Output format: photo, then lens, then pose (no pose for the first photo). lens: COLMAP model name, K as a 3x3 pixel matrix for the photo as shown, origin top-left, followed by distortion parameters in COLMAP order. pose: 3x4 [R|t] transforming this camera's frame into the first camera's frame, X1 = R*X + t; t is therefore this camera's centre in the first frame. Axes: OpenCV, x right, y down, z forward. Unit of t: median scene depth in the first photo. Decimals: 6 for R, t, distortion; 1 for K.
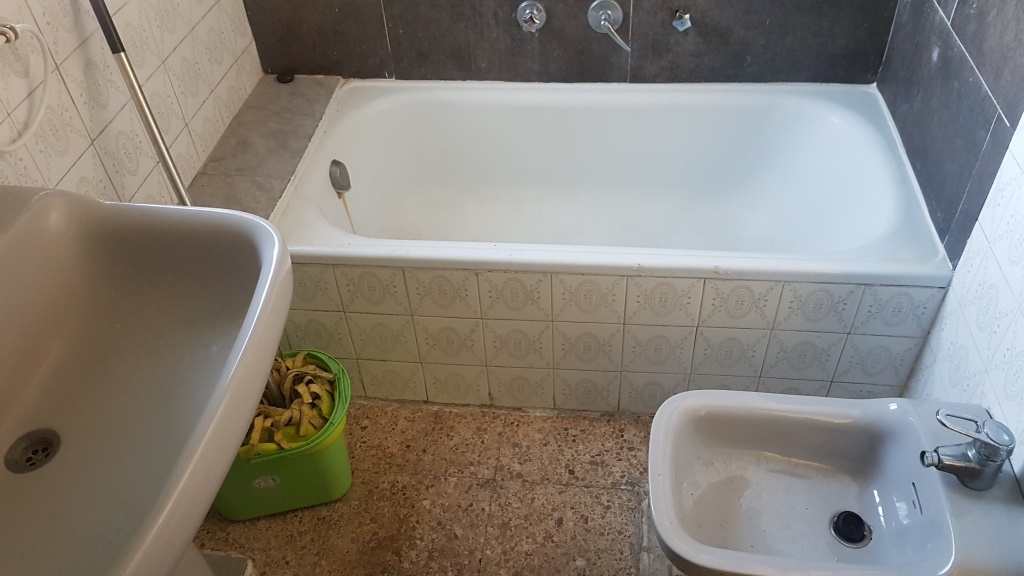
lens RADIAL K [[815.6, 0, 518.8], [0, 815.6, 303.4], [0, 0, 1]] dist [-0.001291, -0.019194]
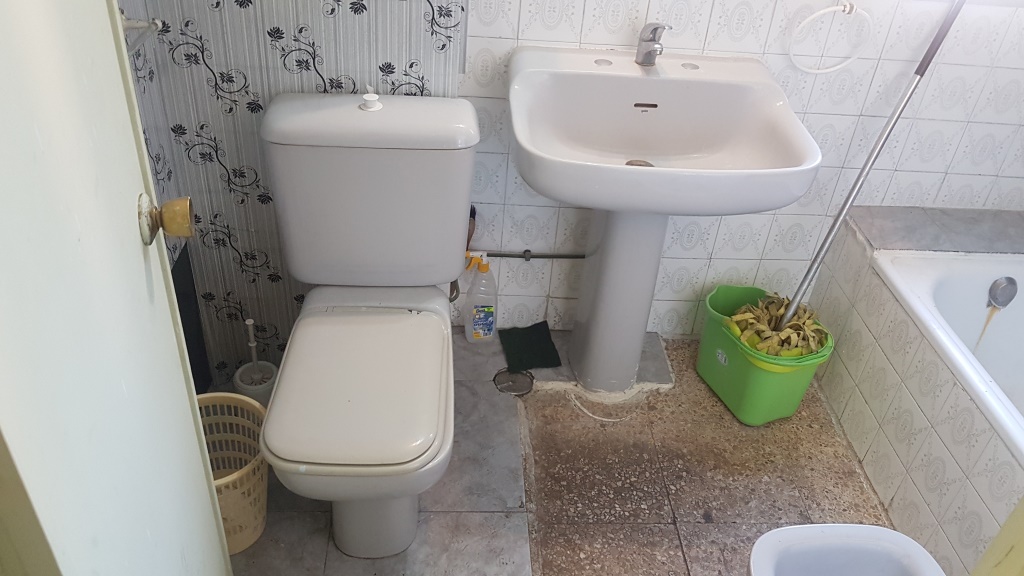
lens RADIAL K [[815.6, 0, 501.9], [0, 815.6, 294.1], [0, 0, 1]] dist [-0.001291, -0.019194]
pose [[0.160048, 0.626777, -0.762584, 2.898310], [-0.746049, 0.582677, 0.322332, -0.024352], [0.646371, 0.517337, 0.560863, -0.227242]]
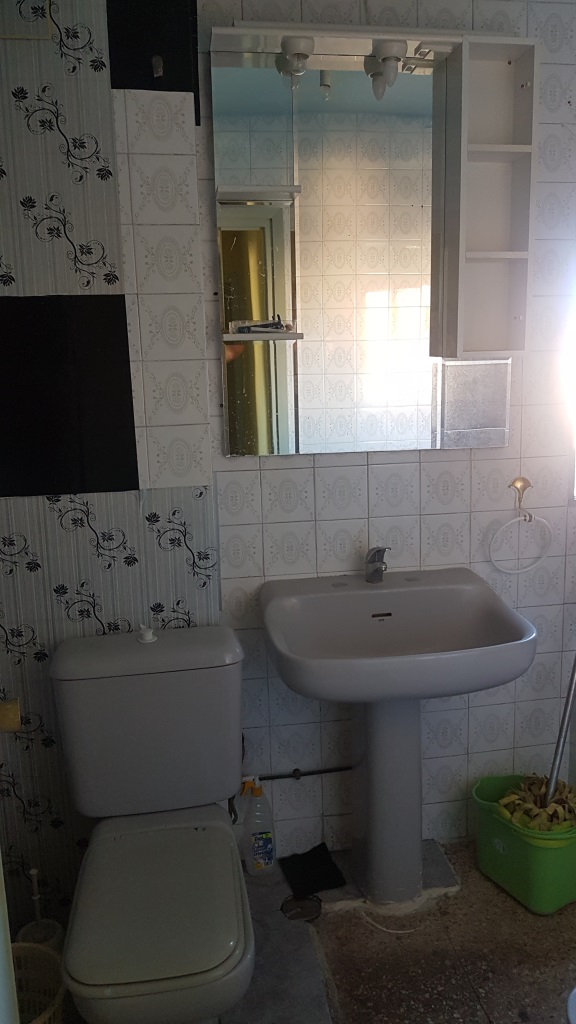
lens RADIAL K [[815.6, 0, 298.4], [0, 815.6, 516.2], [0, 0, 1]] dist [-0.001291, -0.019194]
pose [[0.276387, 0.229967, -0.933127, 3.668747], [-0.666567, 0.745318, -0.013751, 0.235825], [0.692314, 0.625793, 0.359285, -0.399283]]
